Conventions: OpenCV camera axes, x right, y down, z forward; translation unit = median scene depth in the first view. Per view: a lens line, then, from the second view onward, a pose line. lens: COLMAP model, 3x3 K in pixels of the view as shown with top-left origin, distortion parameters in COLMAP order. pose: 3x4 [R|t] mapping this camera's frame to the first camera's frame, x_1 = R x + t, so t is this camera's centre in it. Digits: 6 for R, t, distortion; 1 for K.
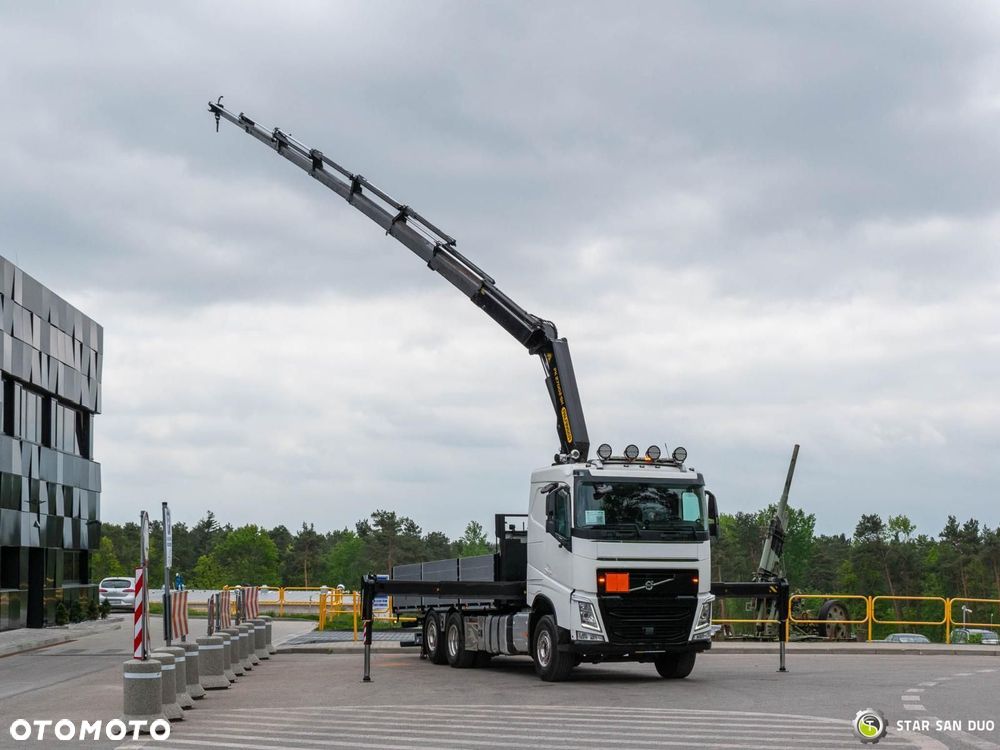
lens RADIAL K [[2179.7, 0, 498.6], [0, 2179.7, 377.6], [0, 0, 1]] dist [-0.078069, 0.000000]
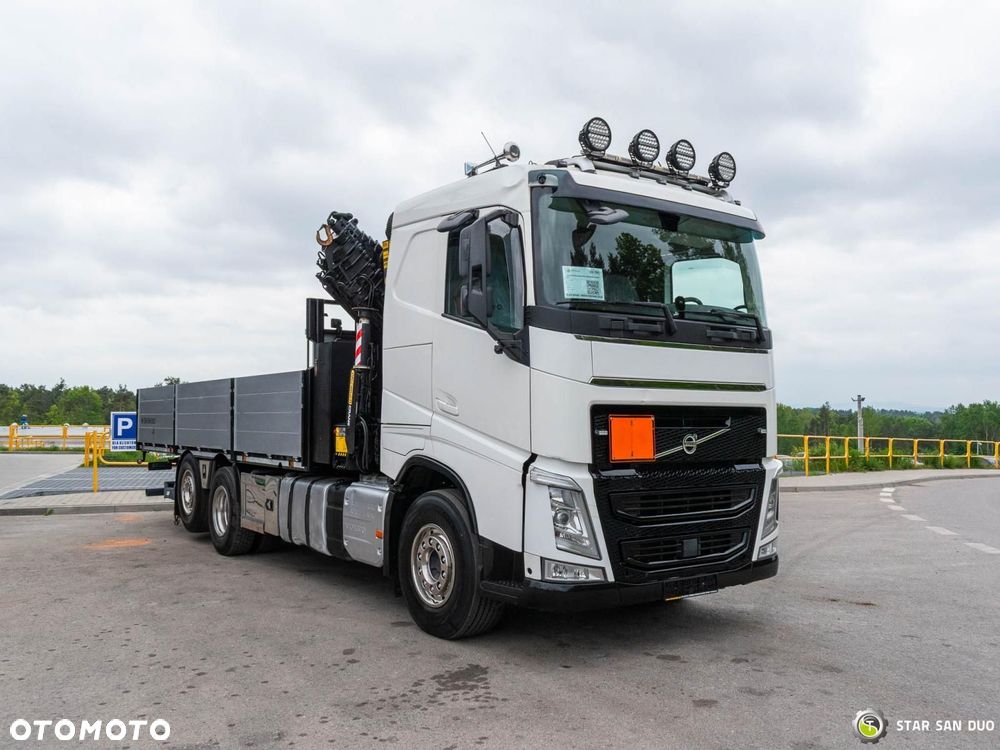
lens RADIAL K [[1022.7, 0, 522.6], [0, 1022.7, 371.1], [0, 0, 1]] dist [0.062252, 0.000000]
pose [[0.964492, 0.019902, 0.263360, -0.018399], [-0.038114, 0.997207, 0.064225, 0.068024], [-0.261346, -0.071982, 0.962557, 0.802697]]
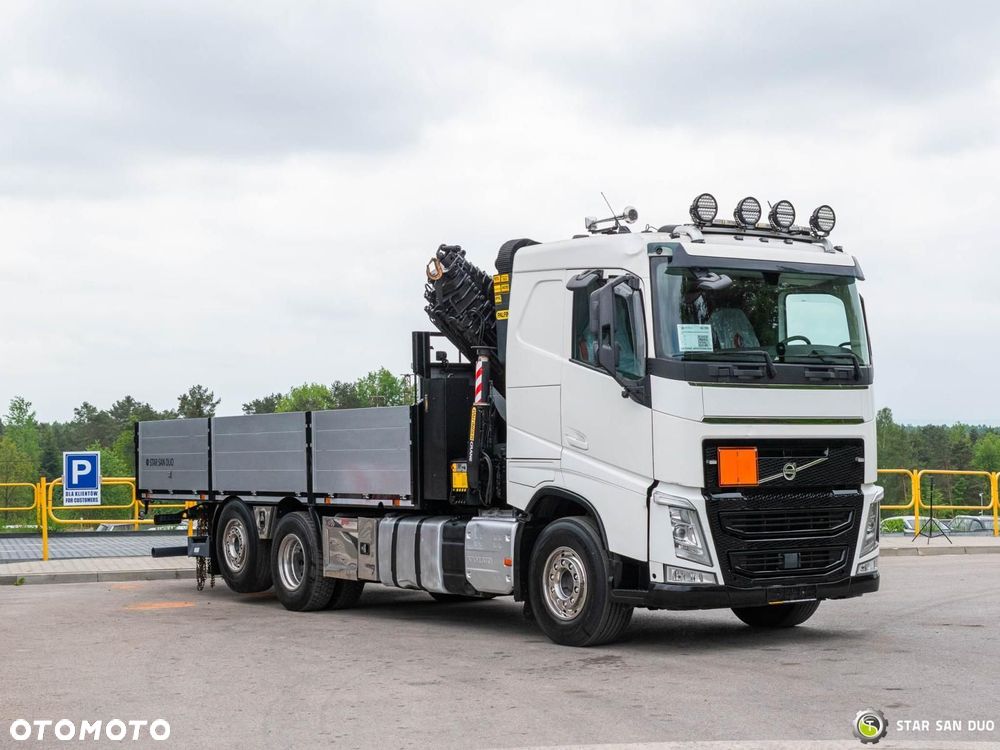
lens RADIAL K [[2179.7, 0, 504.7], [0, 2179.7, 367.5], [0, 0, 1]] dist [-0.078069, 0.000000]
pose [[0.974257, 0.003746, 0.225408, -0.110319], [-0.020042, 0.997342, 0.070050, 0.036296], [-0.224546, -0.072765, 0.971743, 0.515541]]
